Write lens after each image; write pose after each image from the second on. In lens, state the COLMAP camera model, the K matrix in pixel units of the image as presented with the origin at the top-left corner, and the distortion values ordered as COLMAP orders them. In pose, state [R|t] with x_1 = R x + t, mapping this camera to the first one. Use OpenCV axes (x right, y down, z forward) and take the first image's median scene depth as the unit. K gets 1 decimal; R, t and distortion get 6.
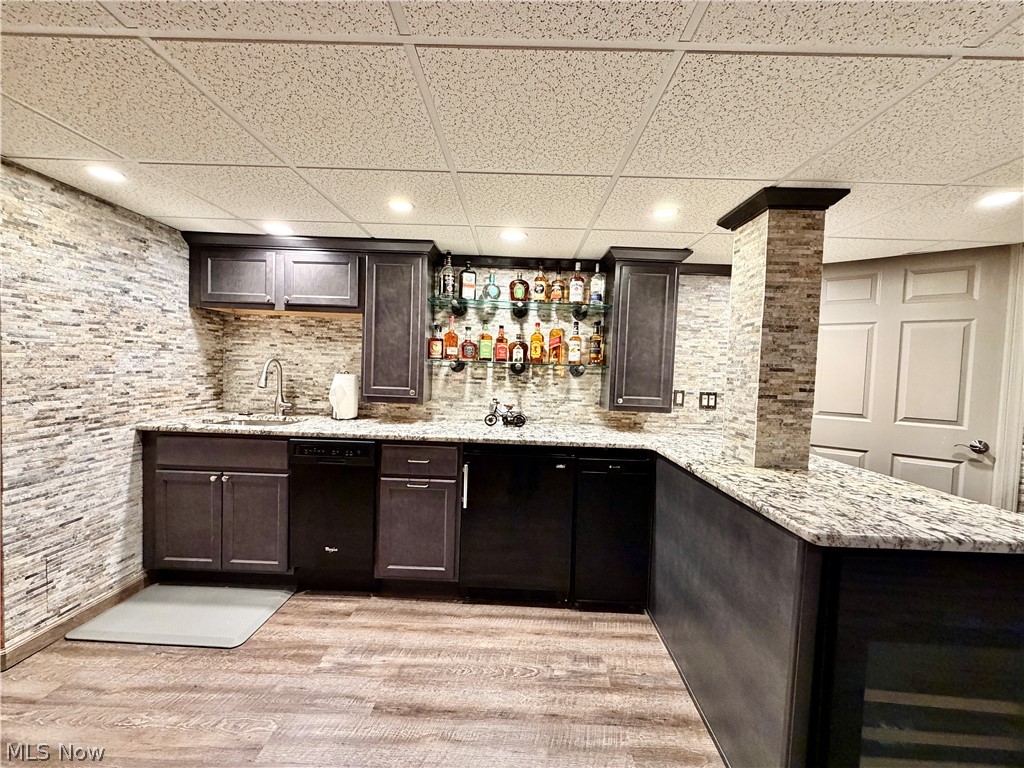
lens RADIAL K [[409.7, 0, 512.7], [0, 409.7, 383.5], [0, 0, 1]] dist [-0.002737, 0.000652]
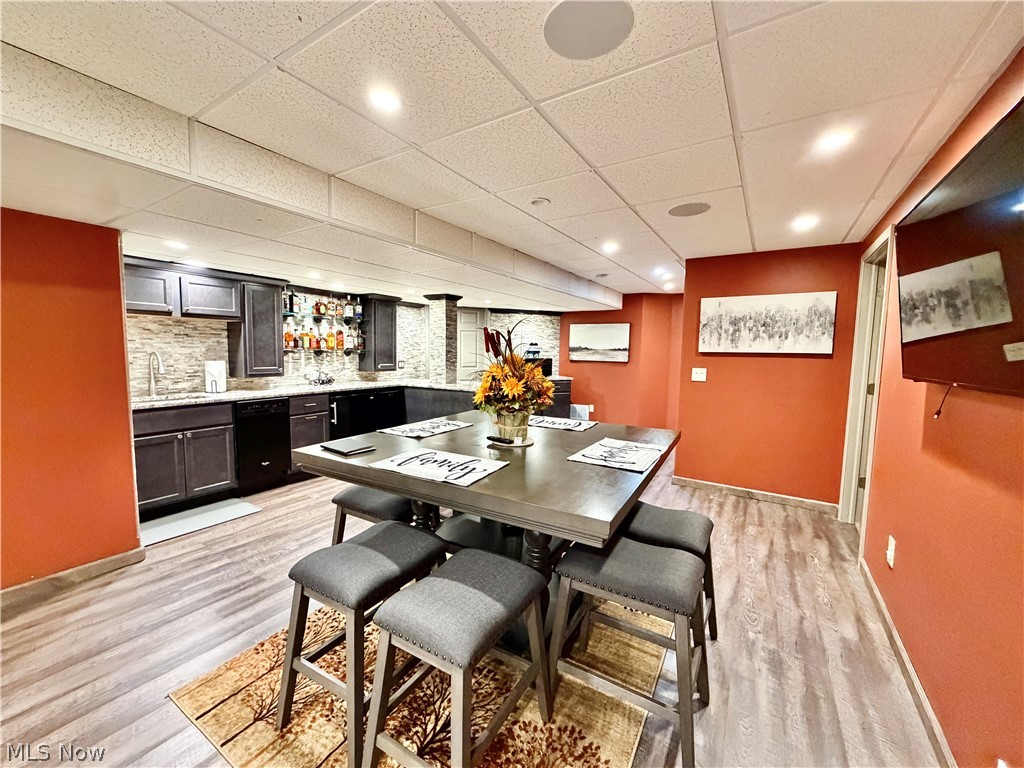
lens RADIAL K [[409.7, 0, 513.3], [0, 409.7, 383.5], [0, 0, 1]] dist [-0.002737, 0.000652]
pose [[0.516124, -0.098903, 0.850785, -1.102414], [0.032094, 0.994846, 0.096181, -0.048765], [-0.855913, -0.022336, 0.516638, -0.635740]]
